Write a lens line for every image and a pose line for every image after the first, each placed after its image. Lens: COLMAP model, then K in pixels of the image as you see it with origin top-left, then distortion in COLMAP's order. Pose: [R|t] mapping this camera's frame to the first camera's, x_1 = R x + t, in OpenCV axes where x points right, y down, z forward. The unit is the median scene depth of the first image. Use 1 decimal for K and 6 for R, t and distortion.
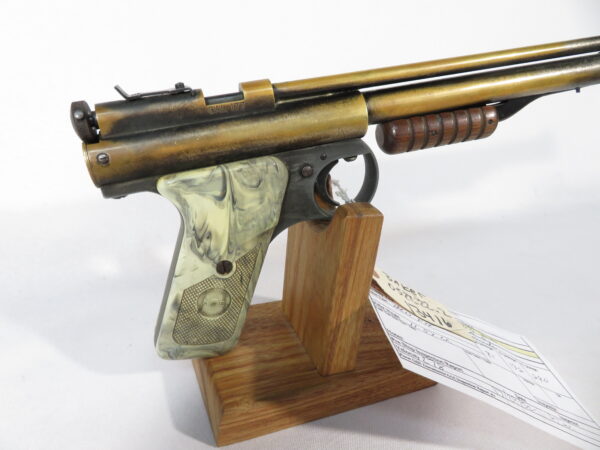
lens RADIAL K [[428.8, 0, 300.0], [0, 428.8, 225.0], [0, 0, 1]] dist [-0.002825, -0.002407]
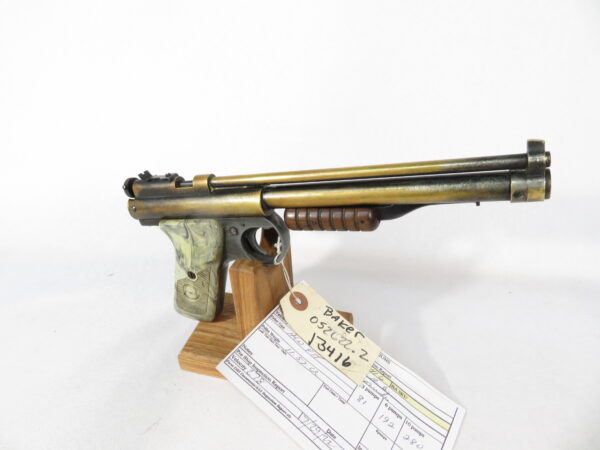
lens RADIAL K [[428.8, 0, 300.0], [0, 428.8, 225.0], [0, 0, 1]] dist [-0.002825, -0.002407]
pose [[0.769632, 0.222287, -0.598545, 1.165188], [-0.150517, 0.974185, 0.168251, -0.460610], [0.620493, -0.039400, 0.783222, -0.074952]]
